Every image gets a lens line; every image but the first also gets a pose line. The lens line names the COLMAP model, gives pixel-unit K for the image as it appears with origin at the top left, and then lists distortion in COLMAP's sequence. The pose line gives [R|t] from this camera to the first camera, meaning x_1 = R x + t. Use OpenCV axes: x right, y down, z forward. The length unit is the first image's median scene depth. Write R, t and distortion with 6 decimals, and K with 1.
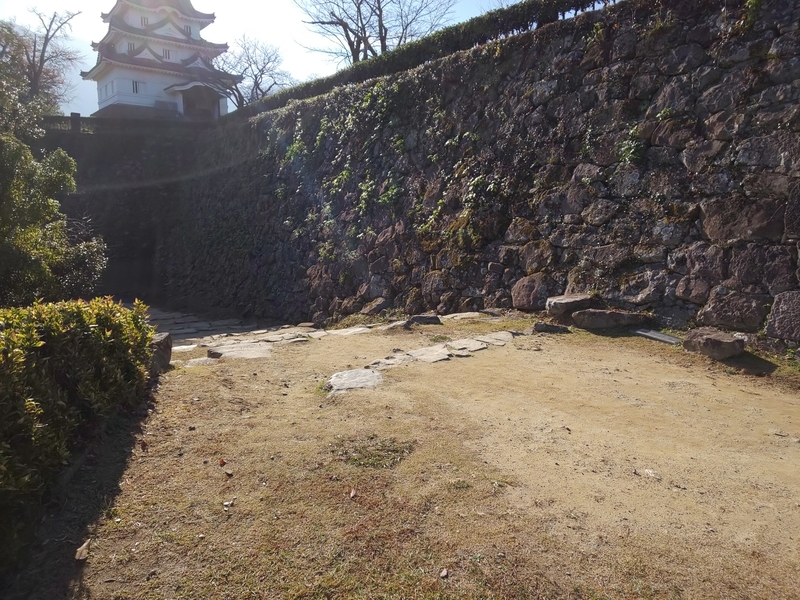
lens RADIAL K [[512.2, 0, 399.9], [0, 512.2, 296.6], [0, 0, 1]] dist [0.000204, -0.021810]
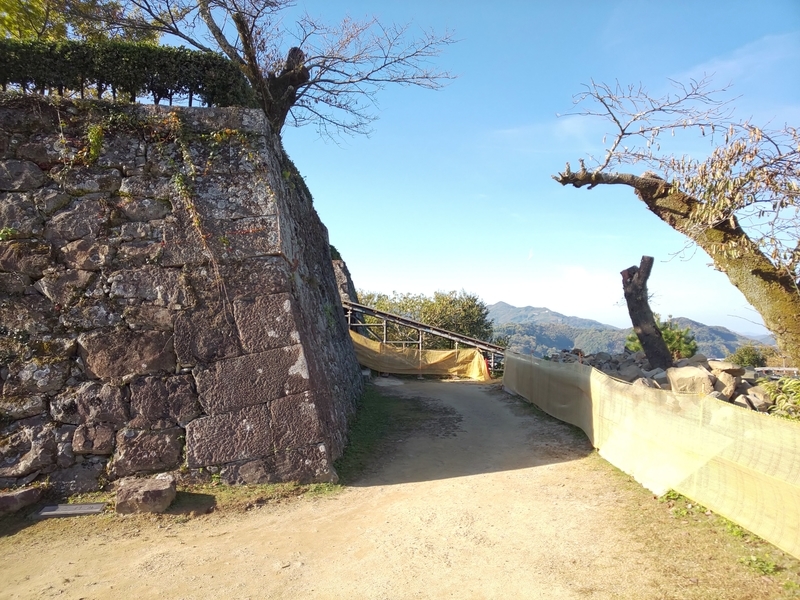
lens RADIAL K [[512.2, 0, 402.0], [0, 512.2, 297.1], [0, 0, 1]] dist [0.000204, -0.021810]
pose [[0.284671, 0.016489, 0.958483, -0.097898], [0.207855, 0.975004, -0.078506, -0.070281], [-0.935820, 0.221574, 0.274129, 0.230054]]
